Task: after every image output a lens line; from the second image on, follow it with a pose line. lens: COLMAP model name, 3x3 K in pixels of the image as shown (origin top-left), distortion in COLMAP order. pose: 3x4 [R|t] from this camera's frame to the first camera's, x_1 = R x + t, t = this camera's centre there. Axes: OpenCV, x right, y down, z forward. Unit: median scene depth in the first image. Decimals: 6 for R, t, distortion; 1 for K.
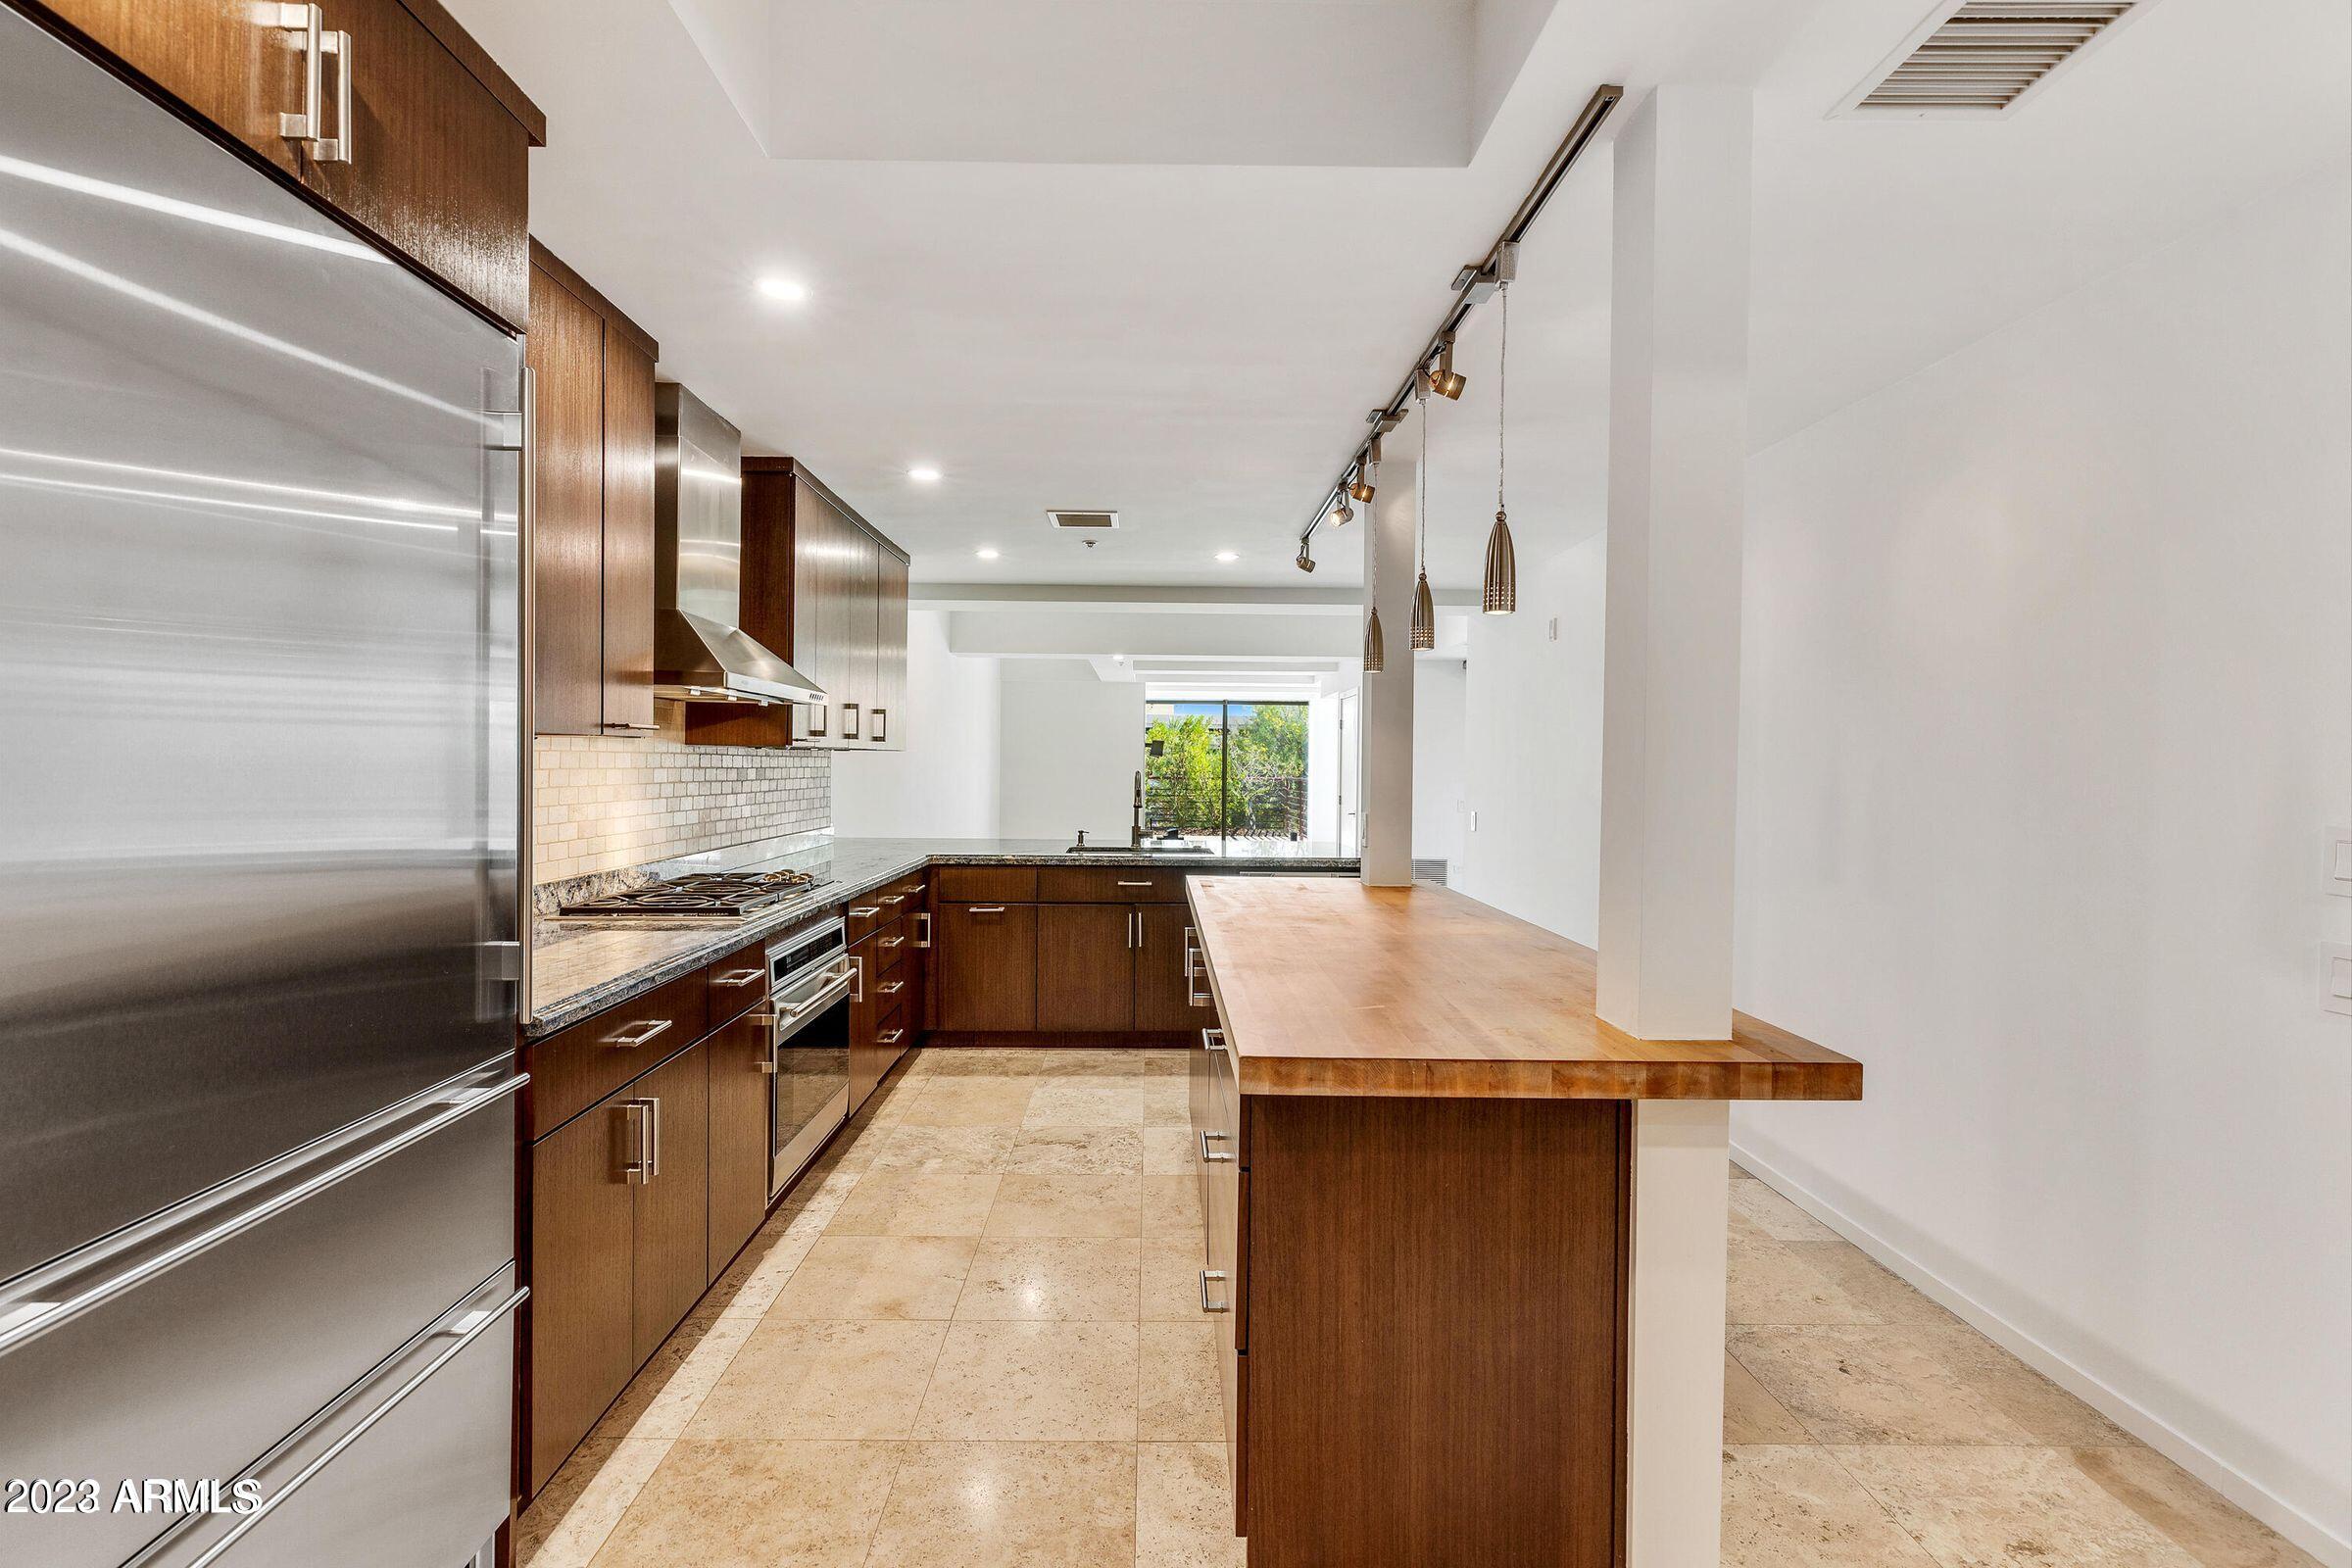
lens RADIAL K [[1074.5, 0, 1177.0], [0, 1074.5, 759.0], [0, 0, 1]] dist [0.001642, 0.000050]
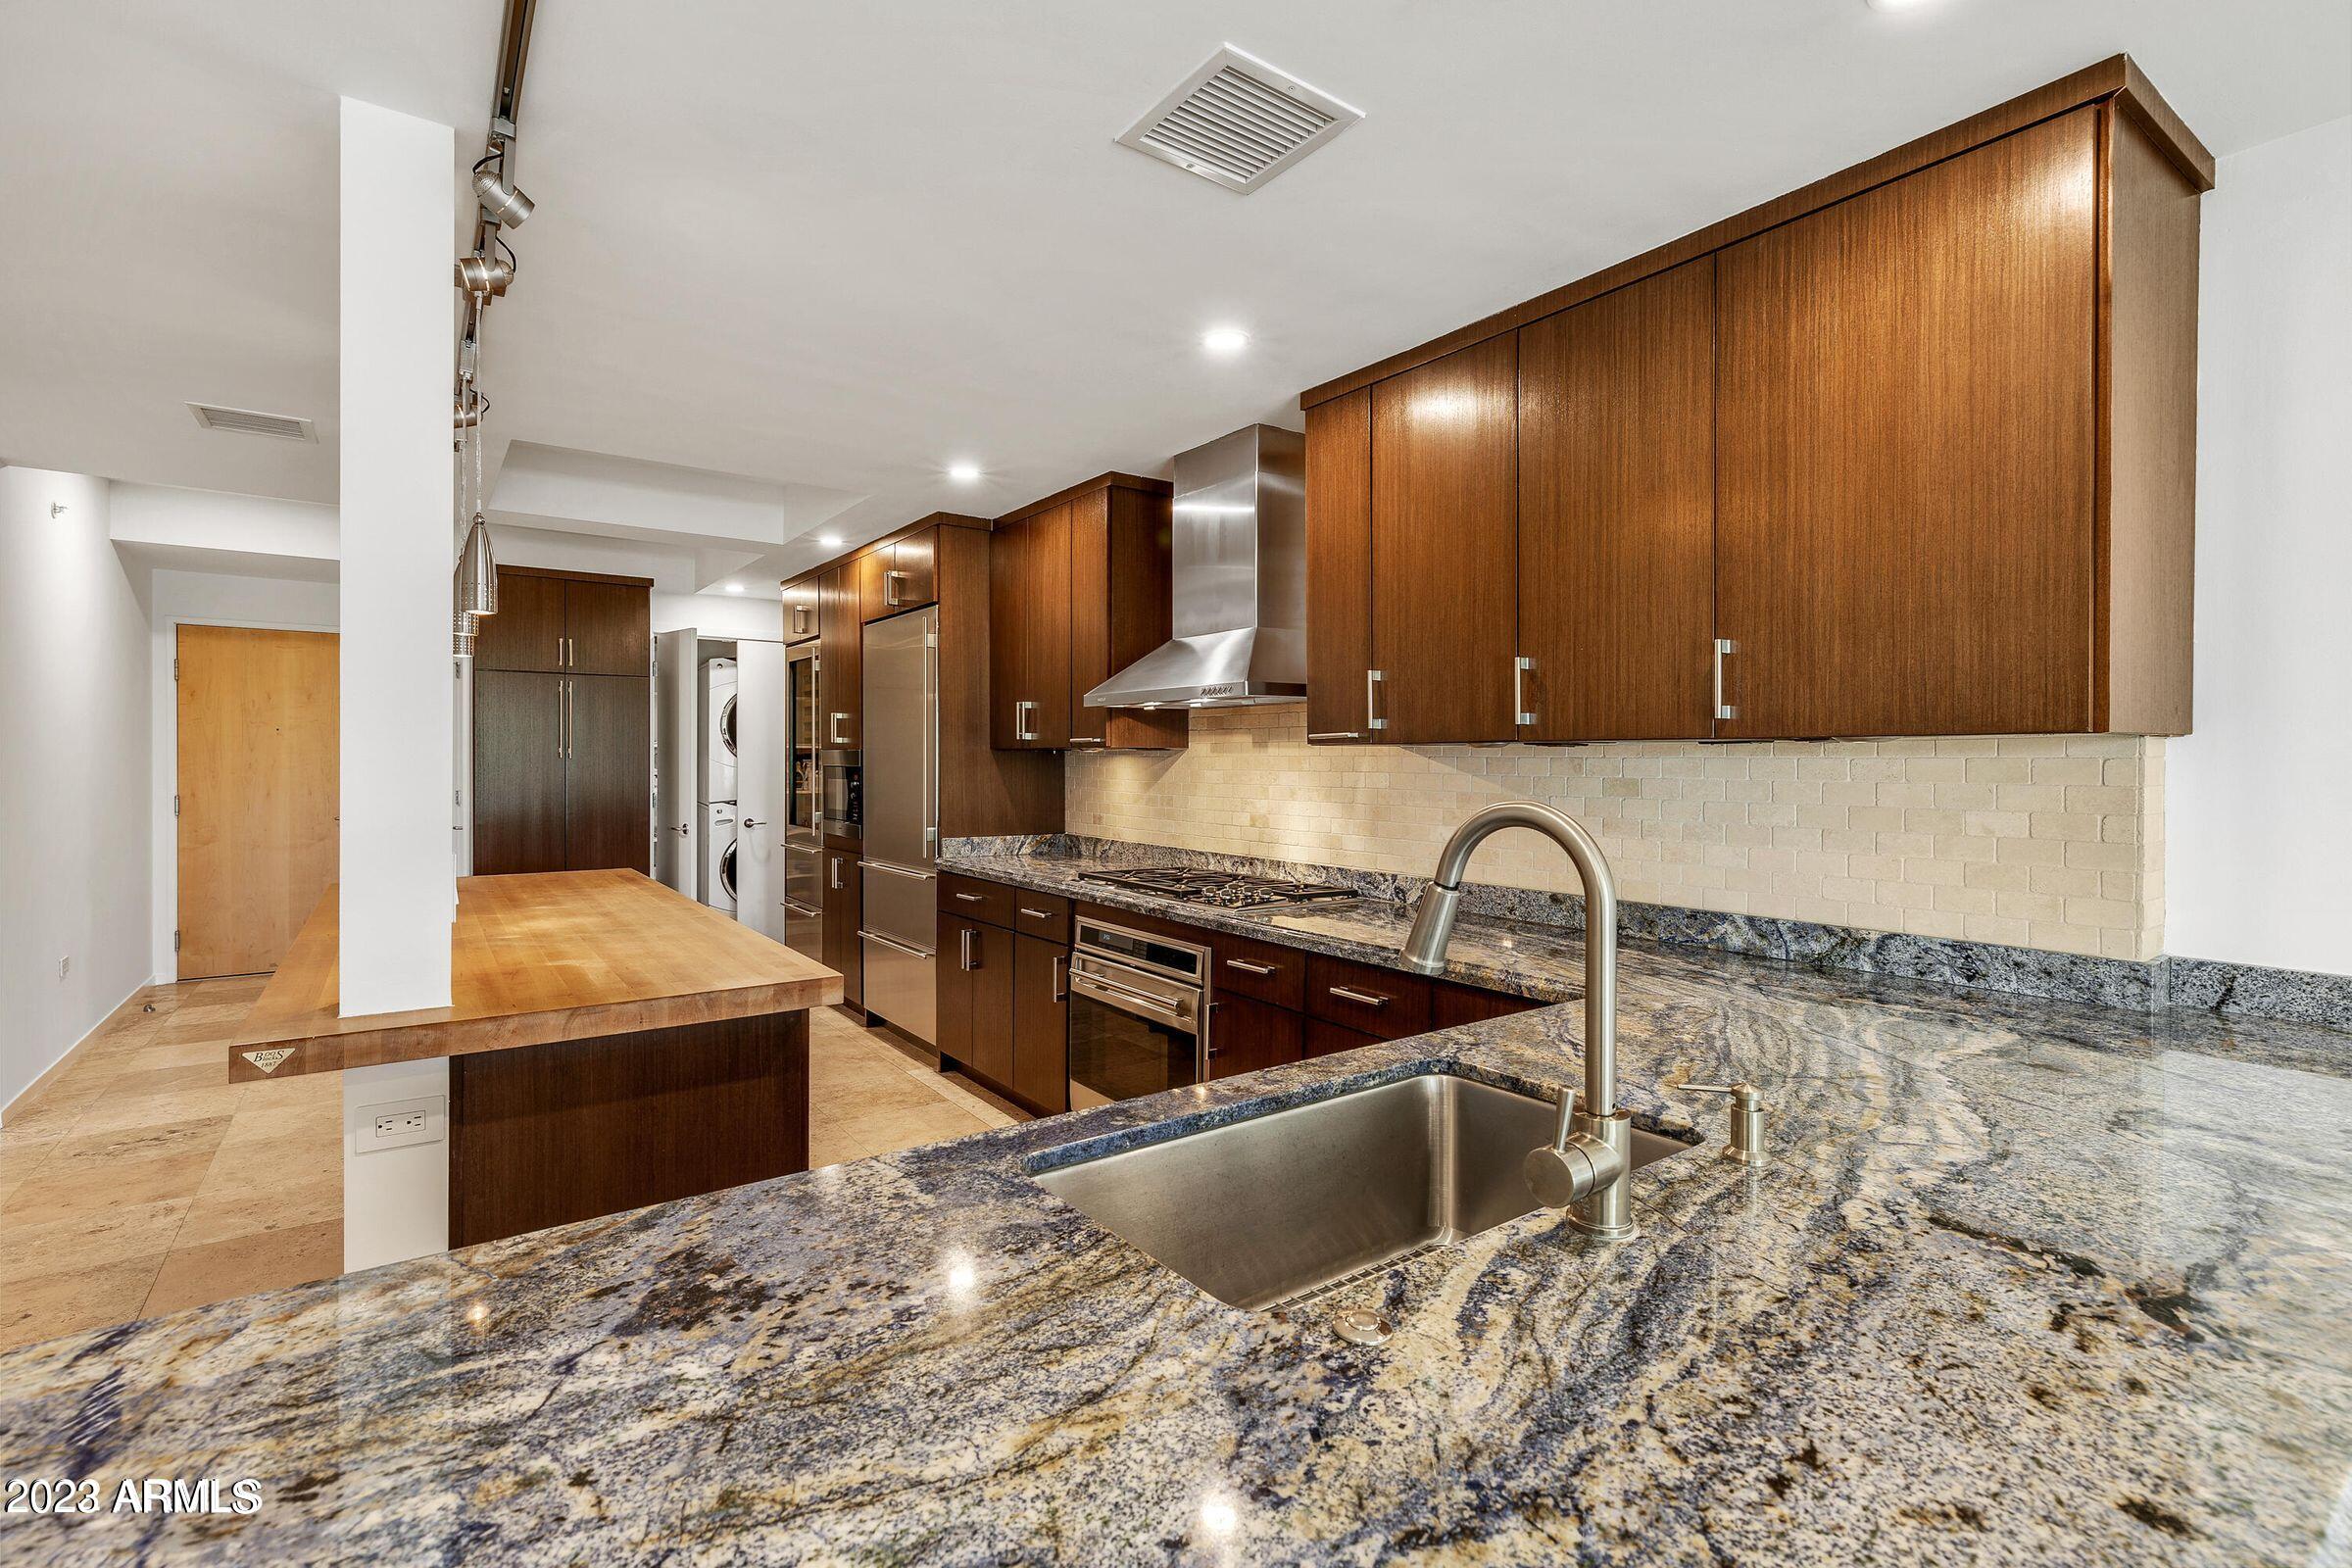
lens RADIAL K [[1083.9, 0, 1170.5], [0, 1083.9, 760.7], [0, 0, 1]] dist [0.002093, 0.000315]
pose [[-0.829076, -0.010941, -0.559029, 0.180123], [-0.007636, 0.999937, -0.008245, 0.007424], [0.559084, -0.002568, -0.829107, 1.603585]]
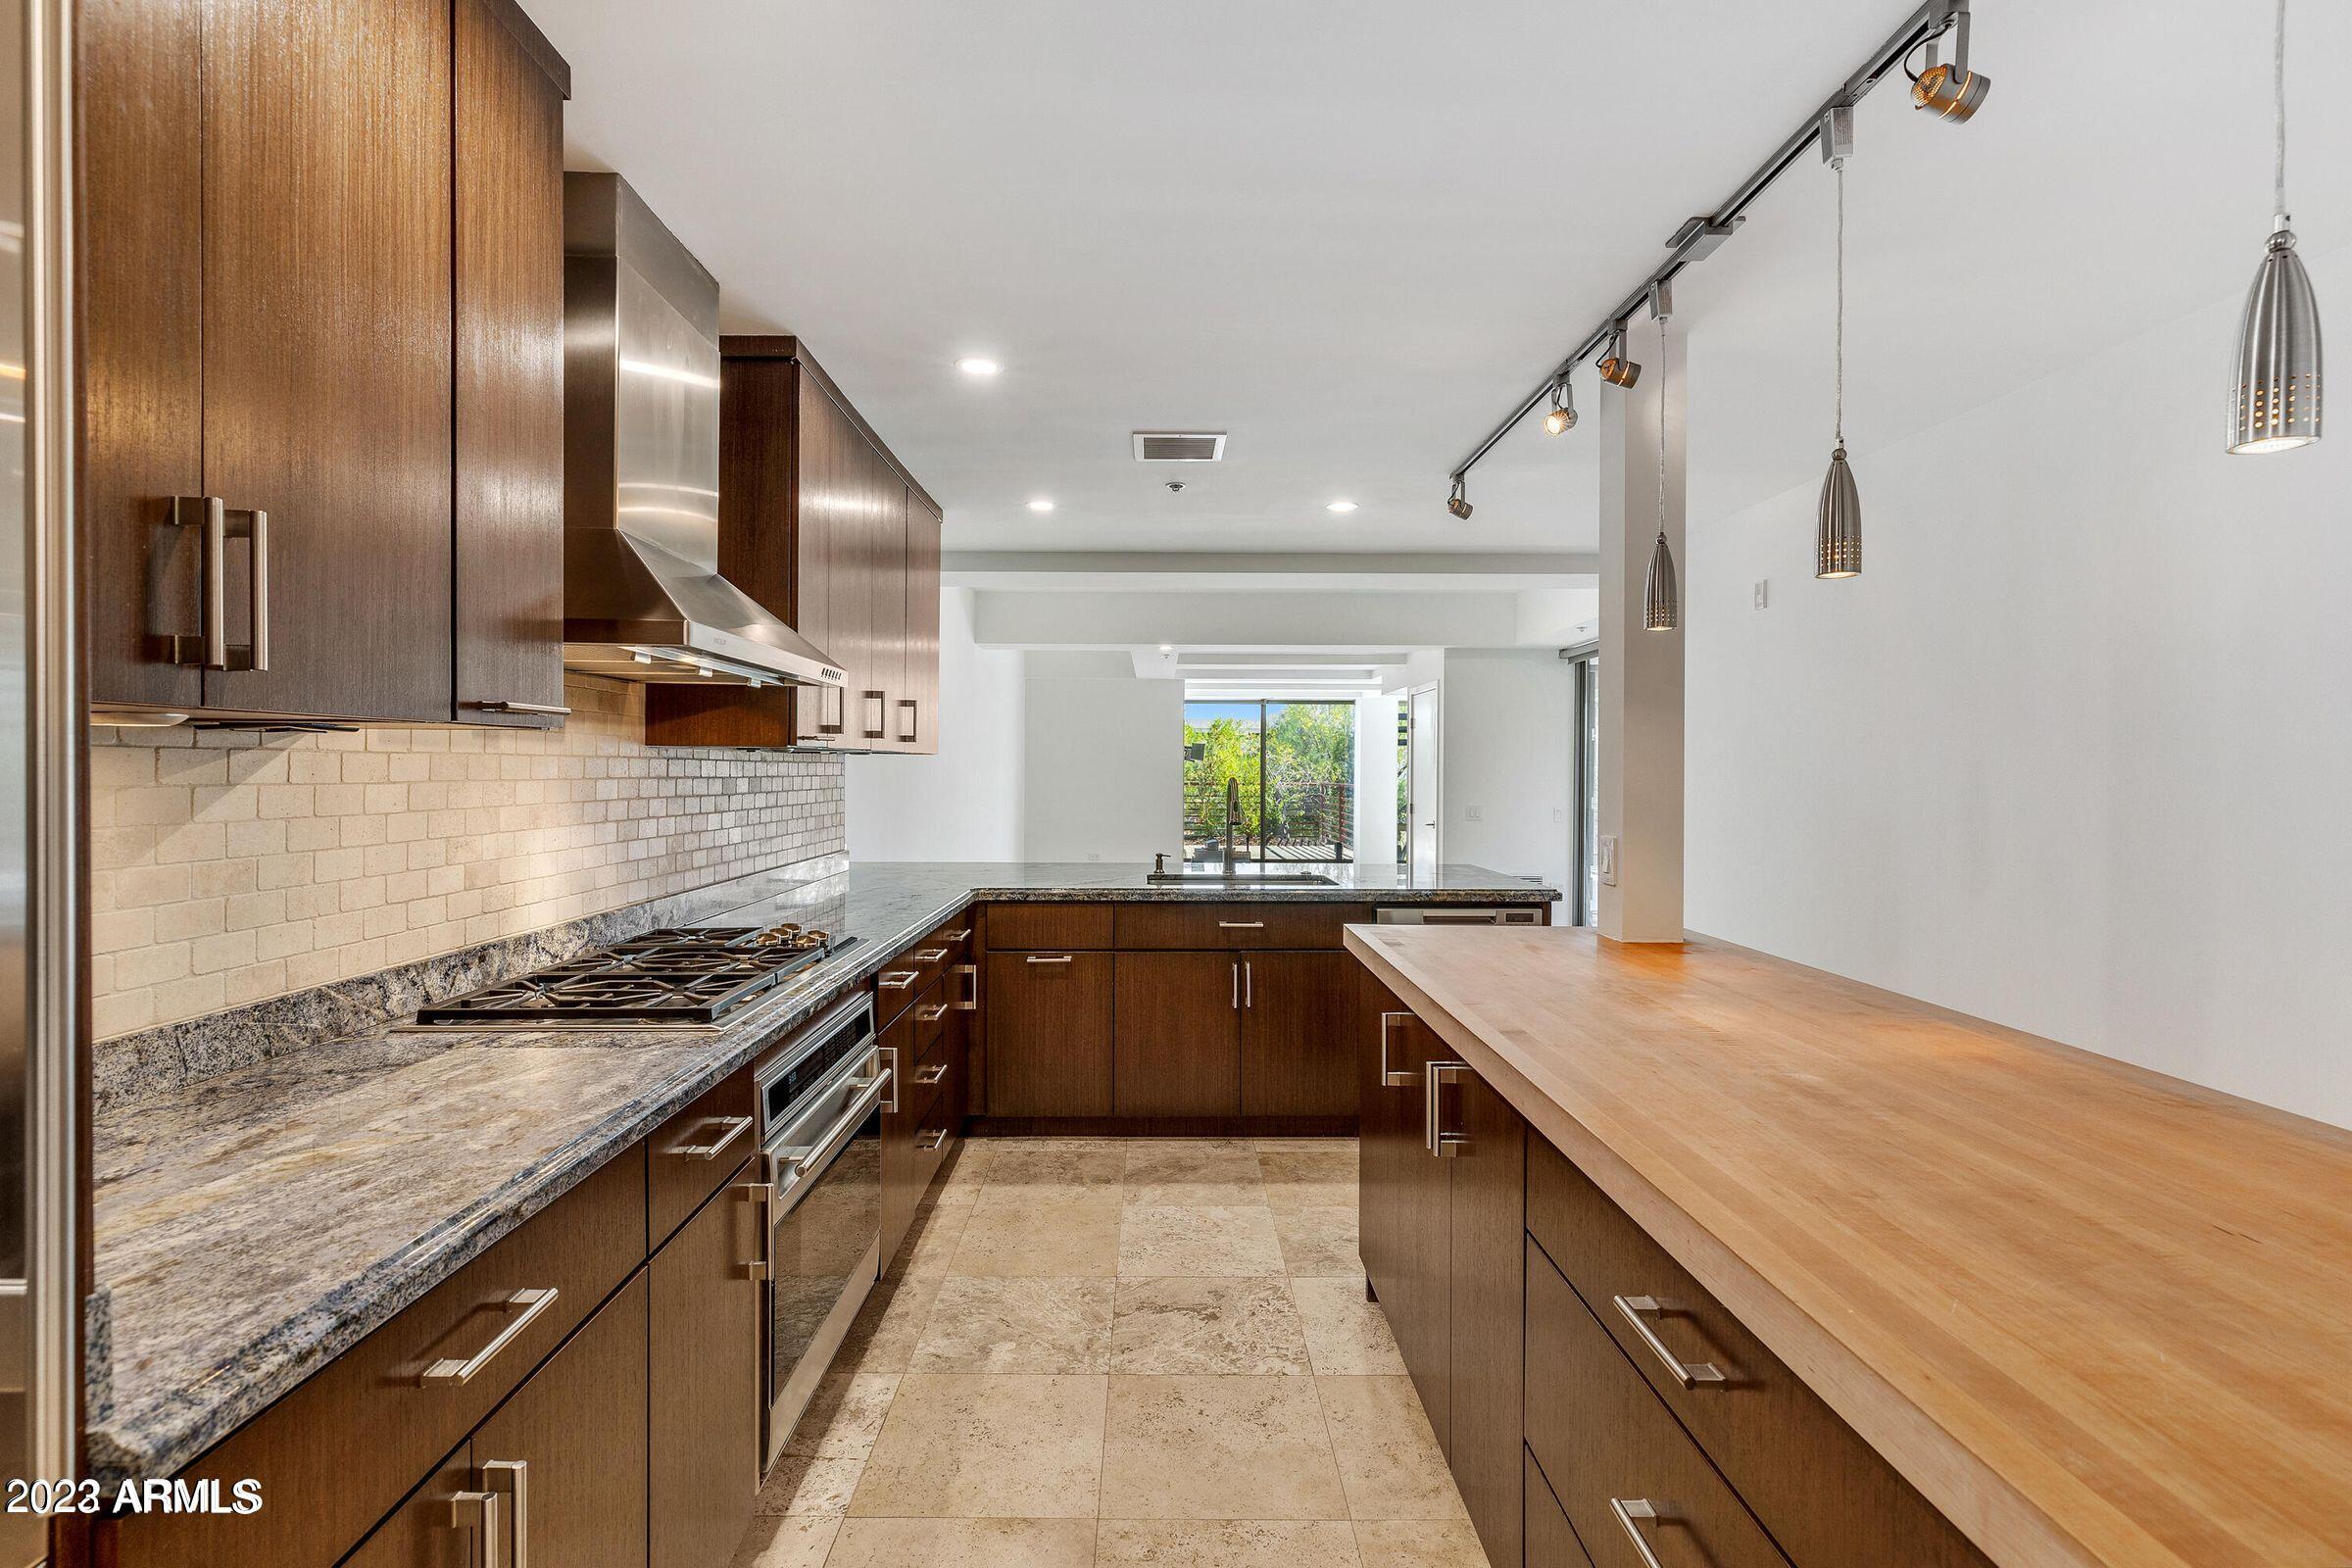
lens RADIAL K [[1083.9, 0, 1170.5], [0, 1083.9, 760.7], [0, 0, 1]] dist [0.002093, 0.000315]
pose [[0.999918, -0.005712, -0.011465, -0.103075], [0.005674, 0.999978, -0.003368, 0.001099], [0.011484, 0.003302, 0.999929, 0.287717]]
